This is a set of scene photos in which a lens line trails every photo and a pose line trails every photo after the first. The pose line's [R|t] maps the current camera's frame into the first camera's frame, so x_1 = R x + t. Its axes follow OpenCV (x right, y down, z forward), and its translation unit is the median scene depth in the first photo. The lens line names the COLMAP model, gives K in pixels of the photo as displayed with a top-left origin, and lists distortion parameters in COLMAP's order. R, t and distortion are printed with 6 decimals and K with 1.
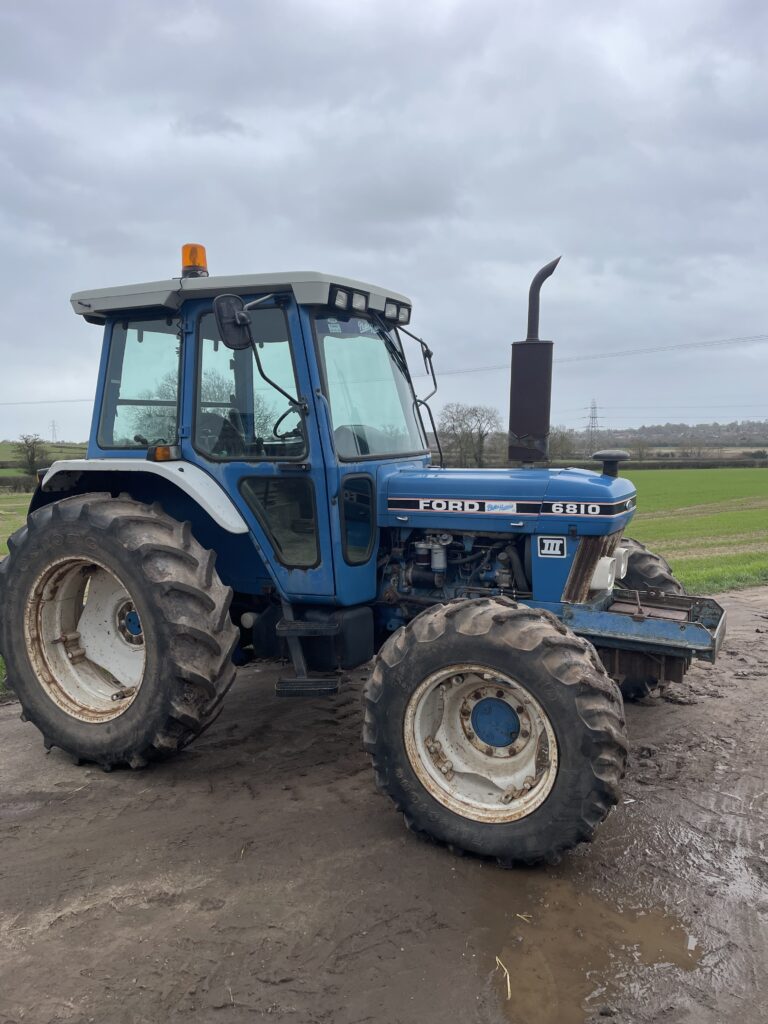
lens RADIAL K [[762.8, 0, 384.0], [0, 762.8, 512.0], [0, 0, 1]] dist [0.033340, -0.001079]
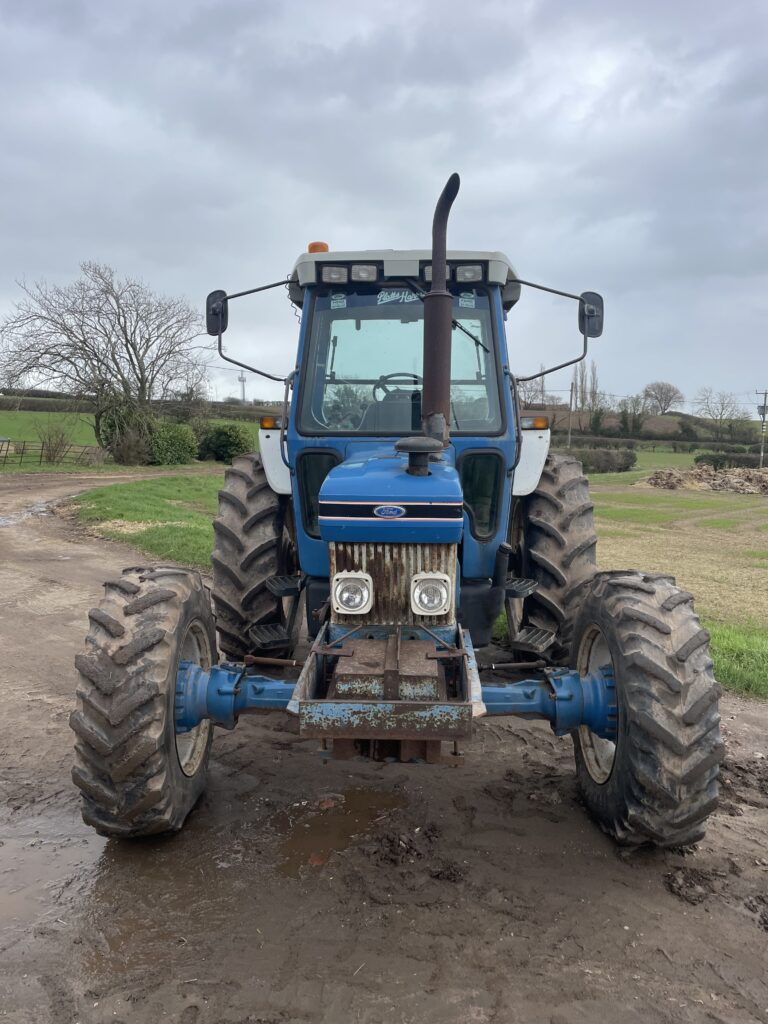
lens RADIAL K [[762.8, 0, 384.0], [0, 762.8, 512.0], [0, 0, 1]] dist [0.033340, -0.001079]
pose [[0.437788, 0.137903, -0.888439, 0.926439], [-0.120443, 0.988255, 0.094046, -0.073421], [0.890974, 0.065834, 0.449256, 0.639120]]
